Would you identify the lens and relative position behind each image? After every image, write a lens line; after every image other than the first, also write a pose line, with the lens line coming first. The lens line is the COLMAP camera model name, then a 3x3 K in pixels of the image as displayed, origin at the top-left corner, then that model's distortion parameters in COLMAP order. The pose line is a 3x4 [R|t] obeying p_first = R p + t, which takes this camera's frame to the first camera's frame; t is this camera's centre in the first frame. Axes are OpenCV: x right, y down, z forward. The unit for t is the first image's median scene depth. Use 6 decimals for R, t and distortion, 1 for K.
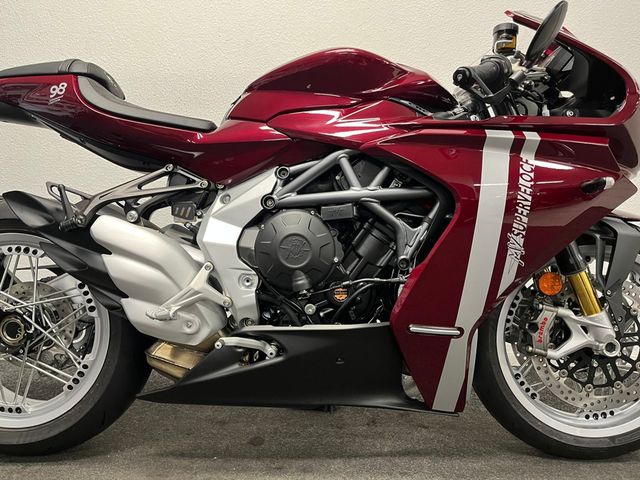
lens RADIAL K [[486.6, 0, 317.6], [0, 486.6, 236.3], [0, 0, 1]] dist [0.067491, -0.086132]
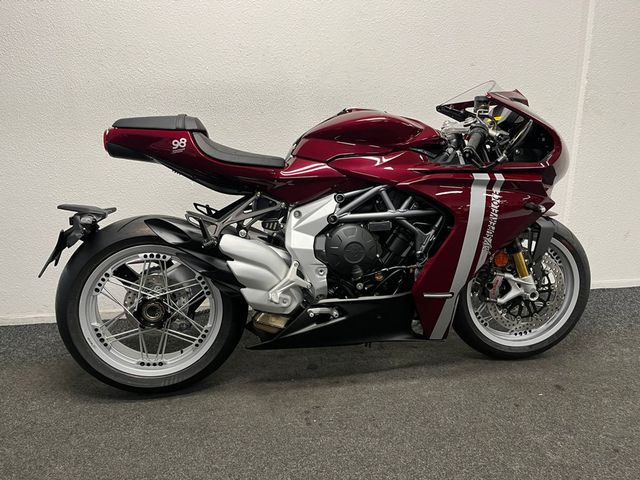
lens RADIAL K [[486.6, 0, 316.0], [0, 486.6, 239.5], [0, 0, 1]] dist [0.067491, -0.086132]
pose [[0.984173, -0.051758, 0.169482, -0.396270], [0.020328, 0.983057, 0.182170, -0.275125], [-0.176039, -0.175841, 0.968550, -0.443716]]
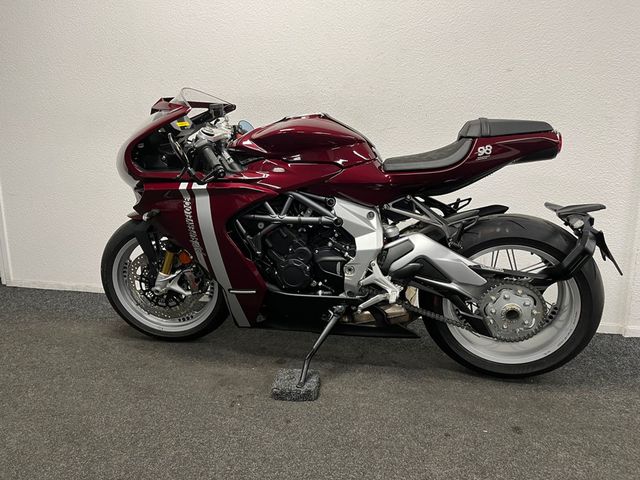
lens RADIAL K [[486.6, 0, 319.2], [0, 486.6, 235.3], [0, 0, 1]] dist [0.067491, -0.086132]
pose [[0.980174, 0.036438, -0.194761, 0.323071], [-0.011482, 0.991738, 0.127763, -0.208039], [0.197807, -0.122993, 0.972494, -0.504983]]
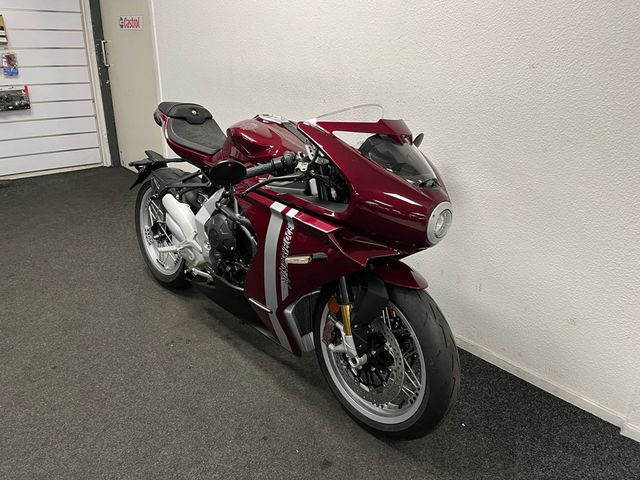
lens RADIAL K [[486.6, 0, 315.9], [0, 486.6, 238.5], [0, 0, 1]] dist [0.067491, -0.086132]
pose [[0.695066, 0.288144, -0.658677, 1.331851], [-0.079788, 0.941428, 0.327639, -0.559228], [0.714504, -0.175176, 0.677345, 0.019790]]
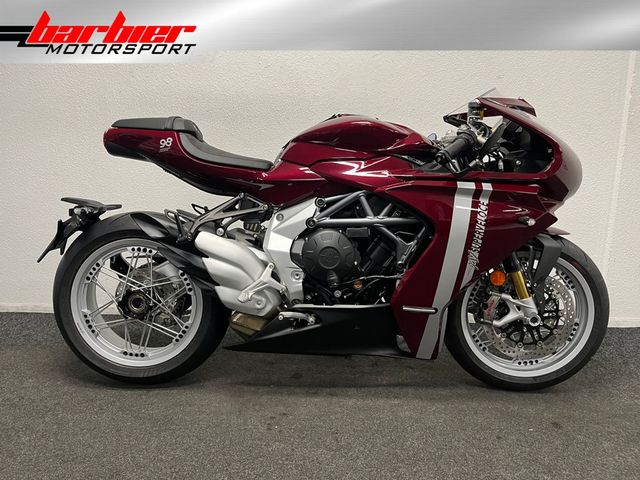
lens RADIAL K [[486.6, 0, 317.4], [0, 486.6, 240.1], [0, 0, 1]] dist [0.067491, -0.086132]
pose [[0.999921, 0.012133, 0.003154, -0.082508], [-0.012437, 0.991670, 0.128201, -0.203431], [-0.001572, -0.128231, 0.991743, -0.467229]]
